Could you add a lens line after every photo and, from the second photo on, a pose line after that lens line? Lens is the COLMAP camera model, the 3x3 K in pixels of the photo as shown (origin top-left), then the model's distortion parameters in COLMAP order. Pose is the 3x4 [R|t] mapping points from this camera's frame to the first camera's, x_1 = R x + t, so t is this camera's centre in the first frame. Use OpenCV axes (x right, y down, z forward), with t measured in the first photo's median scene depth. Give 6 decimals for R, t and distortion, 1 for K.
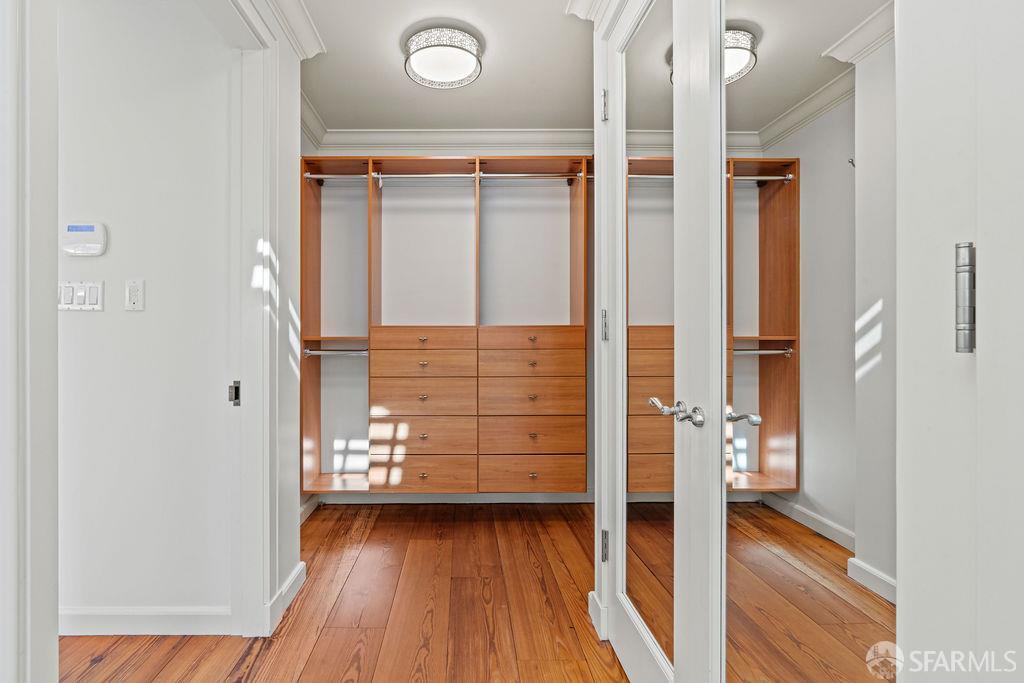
lens RADIAL K [[467.0, 0, 510.8], [0, 467.0, 340.7], [0, 0, 1]] dist [-0.001311, 0.001225]
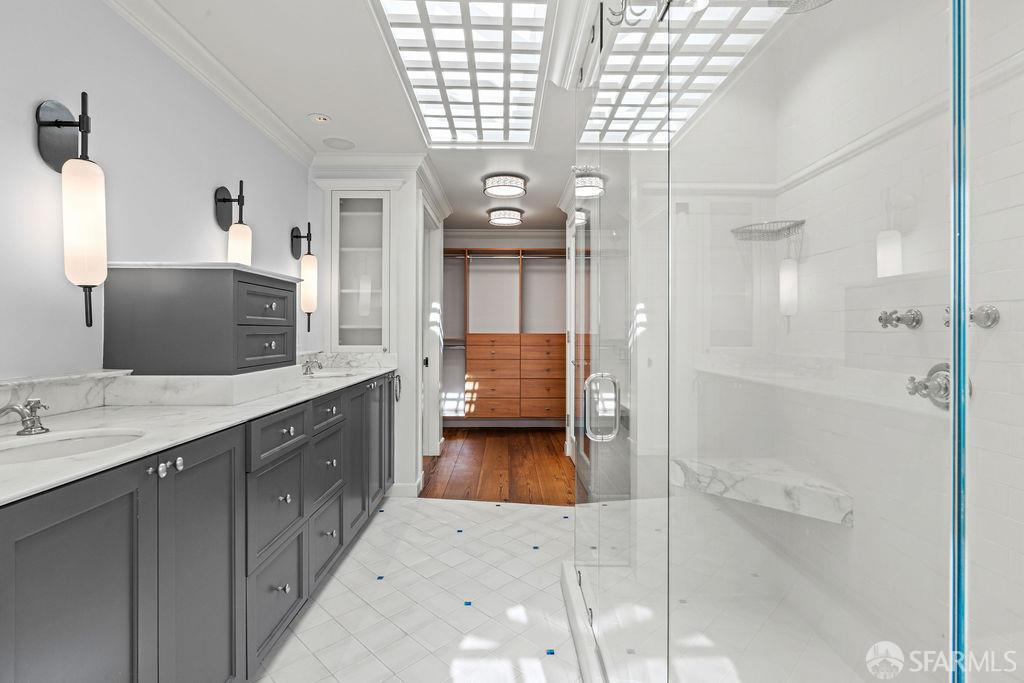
lens RADIAL K [[467.0, 0, 512.5], [0, 467.0, 338.5], [0, 0, 1]] dist [-0.001311, 0.001225]
pose [[0.996256, 0.003160, -0.086398, 0.068183], [-0.002876, 0.999990, 0.003414, -0.018751], [0.086408, -0.003152, 0.996255, -0.985365]]
